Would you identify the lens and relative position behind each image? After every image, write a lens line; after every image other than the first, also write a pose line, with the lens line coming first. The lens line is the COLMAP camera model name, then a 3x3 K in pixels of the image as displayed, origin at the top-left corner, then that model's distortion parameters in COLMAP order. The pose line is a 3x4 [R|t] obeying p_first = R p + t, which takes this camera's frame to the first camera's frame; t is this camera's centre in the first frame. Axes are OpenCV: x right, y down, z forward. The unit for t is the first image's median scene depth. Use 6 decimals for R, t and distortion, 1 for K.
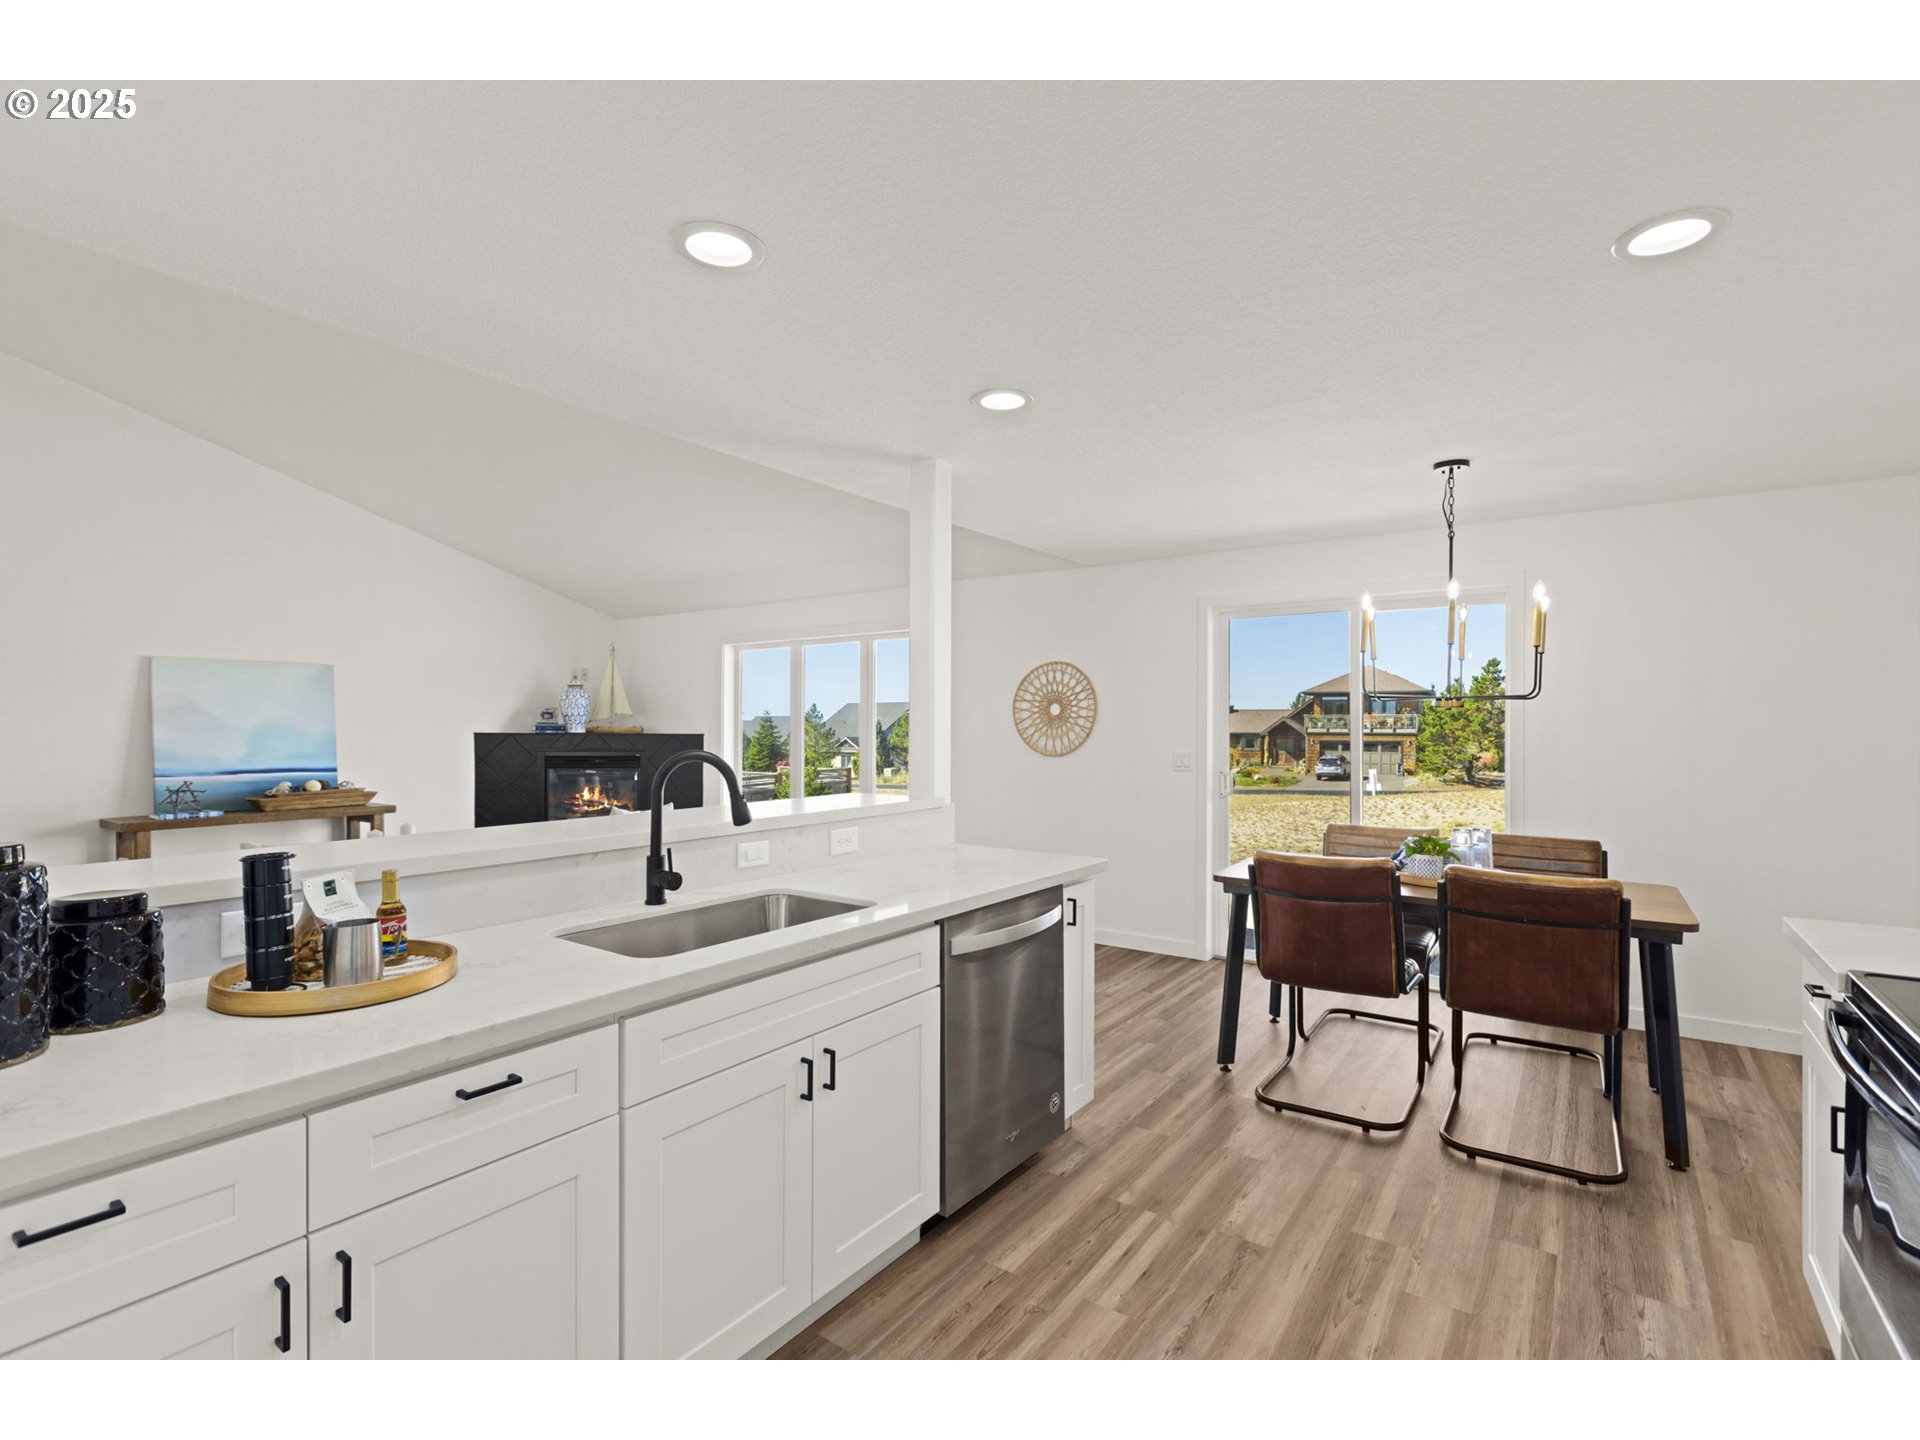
lens RADIAL K [[903.1, 0, 960.0], [0, 903.1, 720.0], [0, 0, 1]] dist [-0.001333, -0.000288]
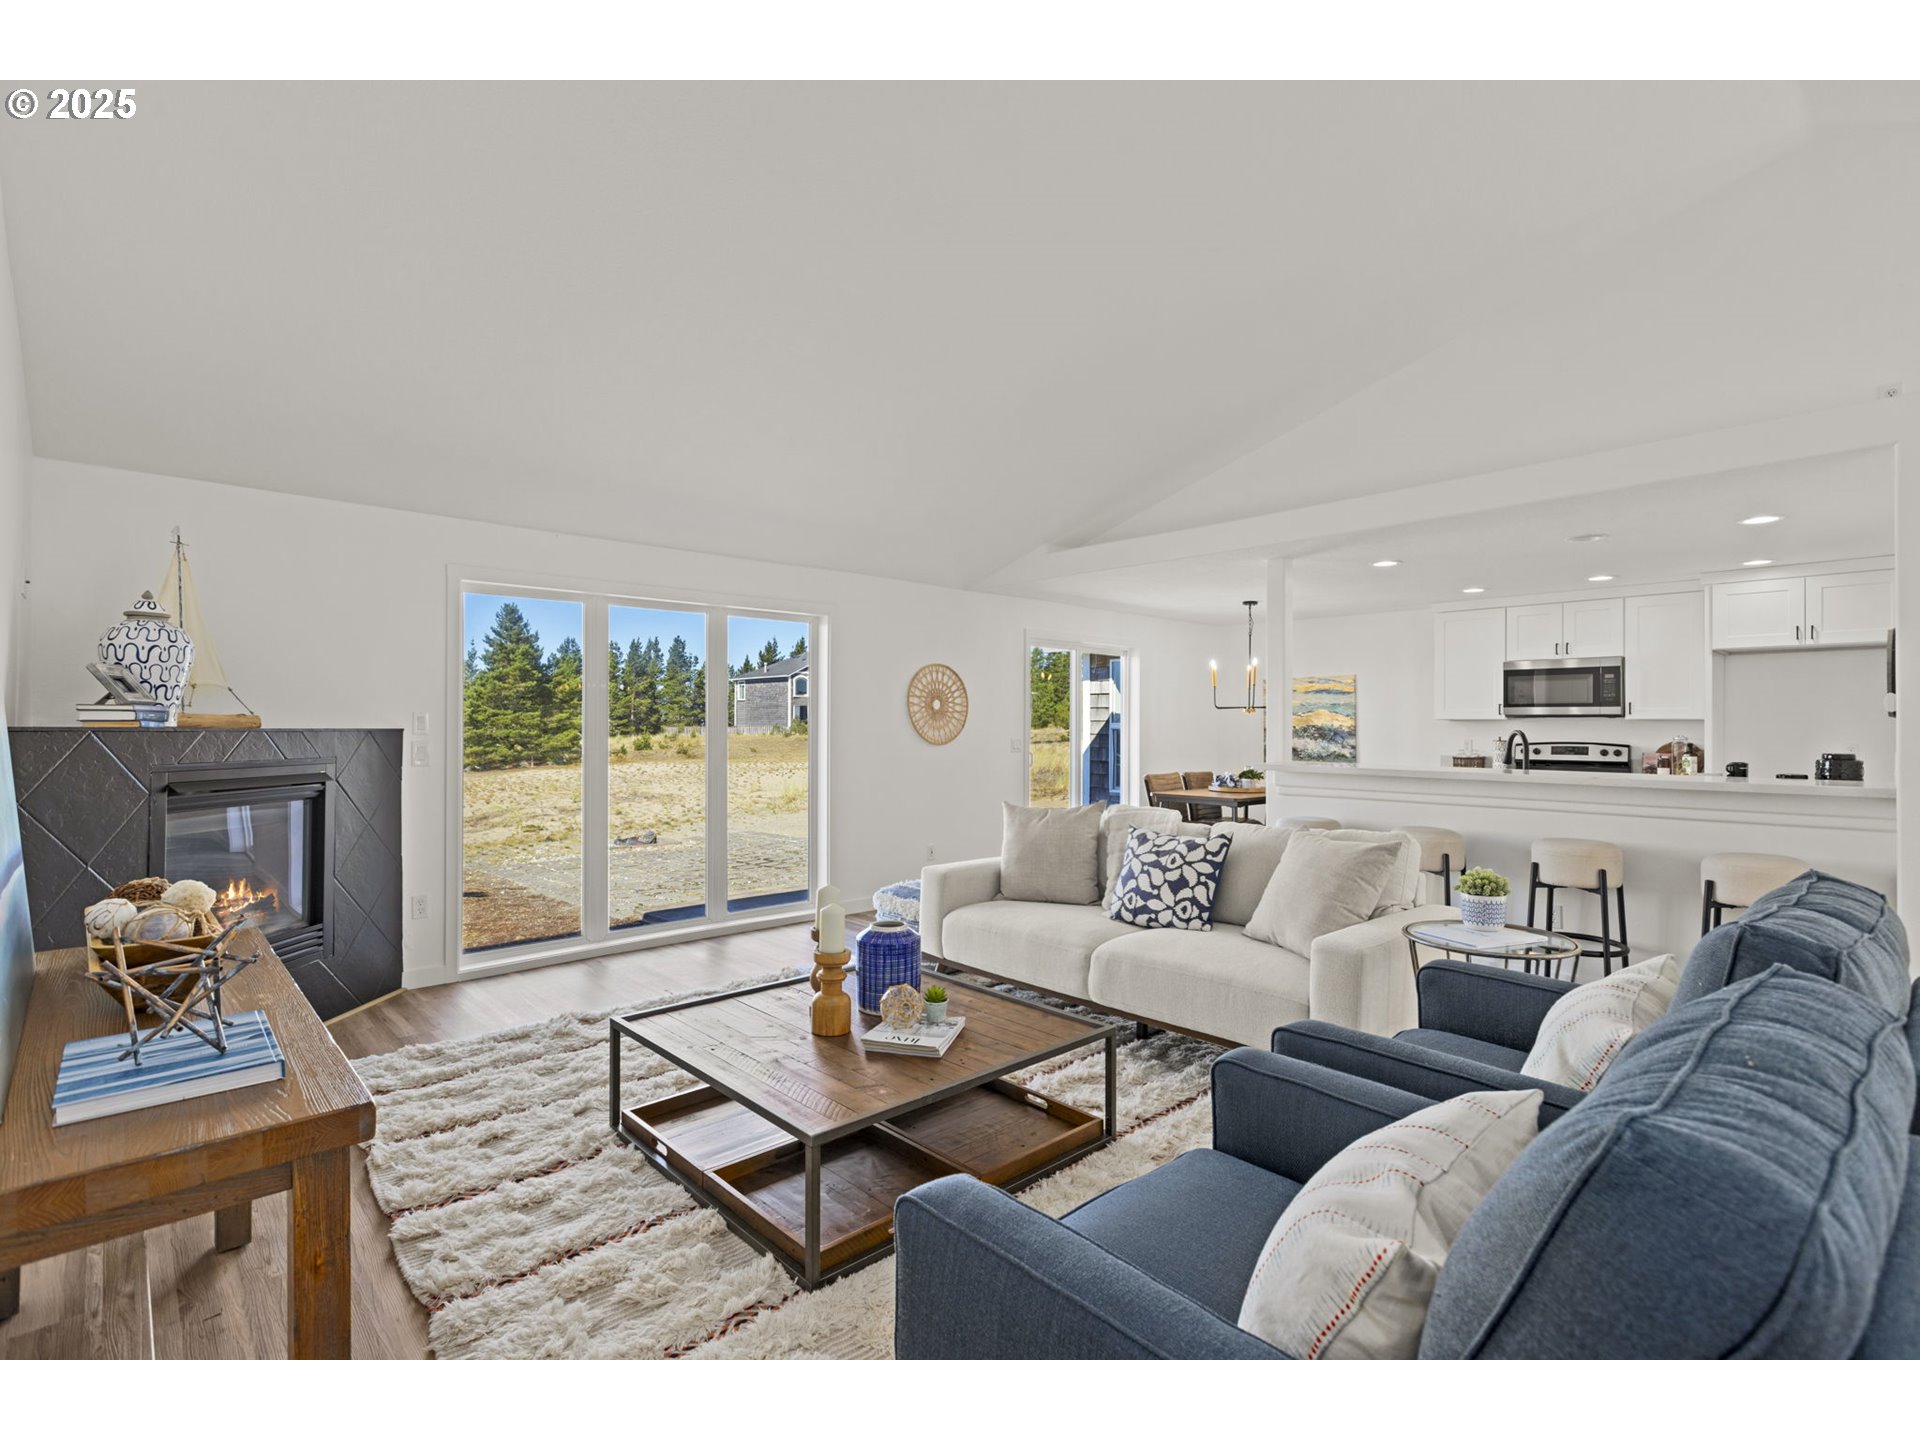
lens RADIAL K [[903.1, 0, 960.0], [0, 903.1, 720.0], [0, 0, 1]] dist [-0.001333, -0.000288]
pose [[0.190267, 0.006185, 0.981713, -1.010100], [-0.005923, 0.999969, -0.005152, 0.013574], [-0.981714, -0.004834, 0.190298, 0.730745]]
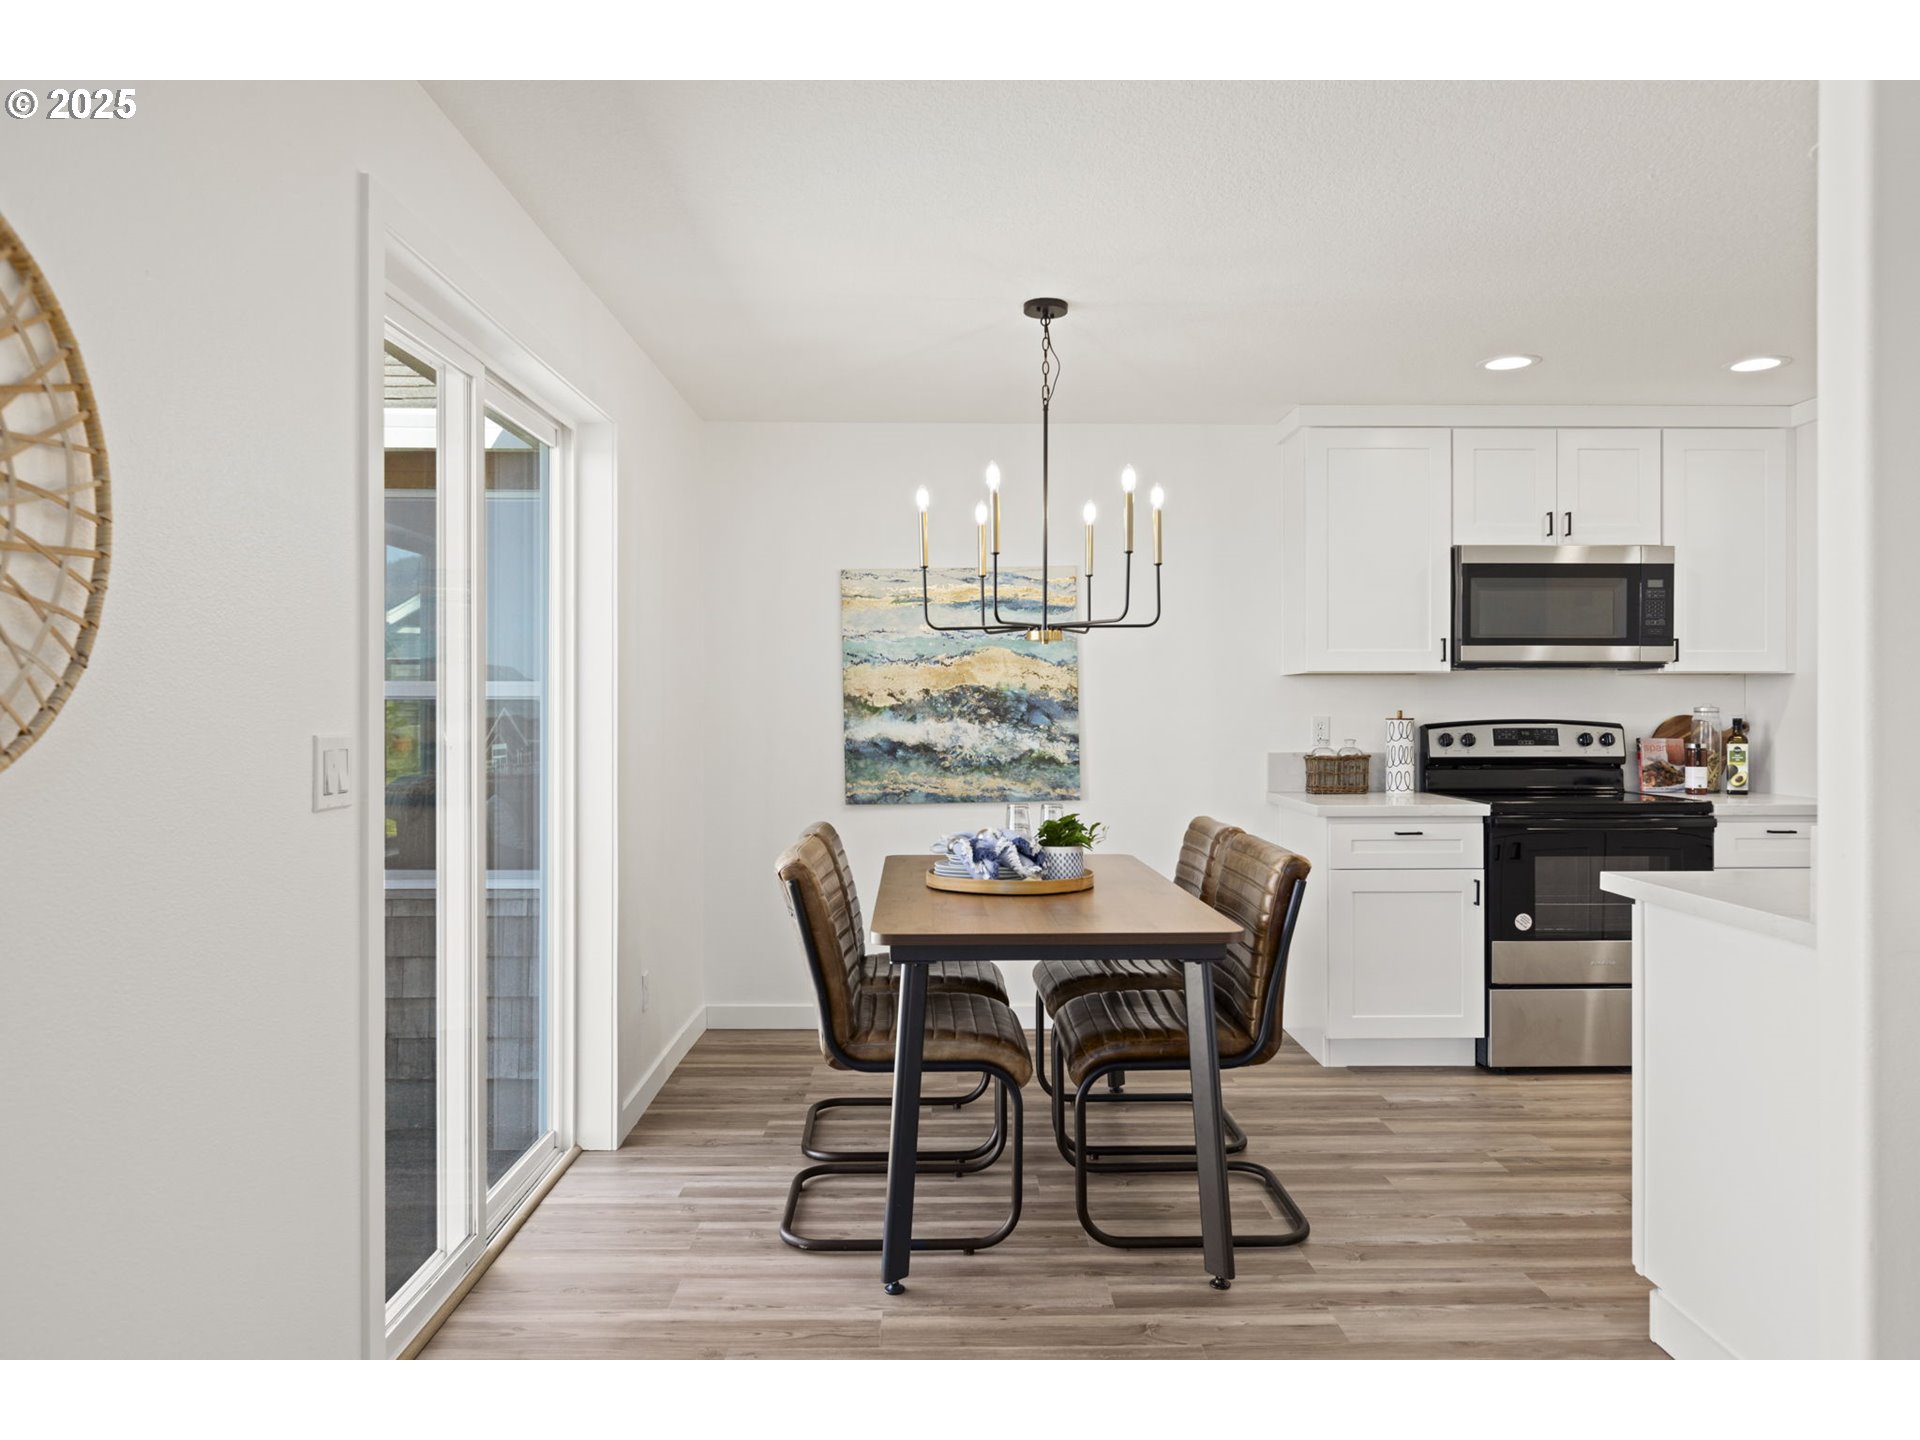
lens RADIAL K [[1294.4, 0, 960.0], [0, 1294.4, 720.0], [0, 0, 1]] dist [-0.004421, -0.002718]
pose [[-0.594634, -0.009895, 0.803935, -0.141513], [-0.001790, 0.999938, 0.010983, 0.023559], [-0.803994, 0.005091, -0.594615, 0.959339]]
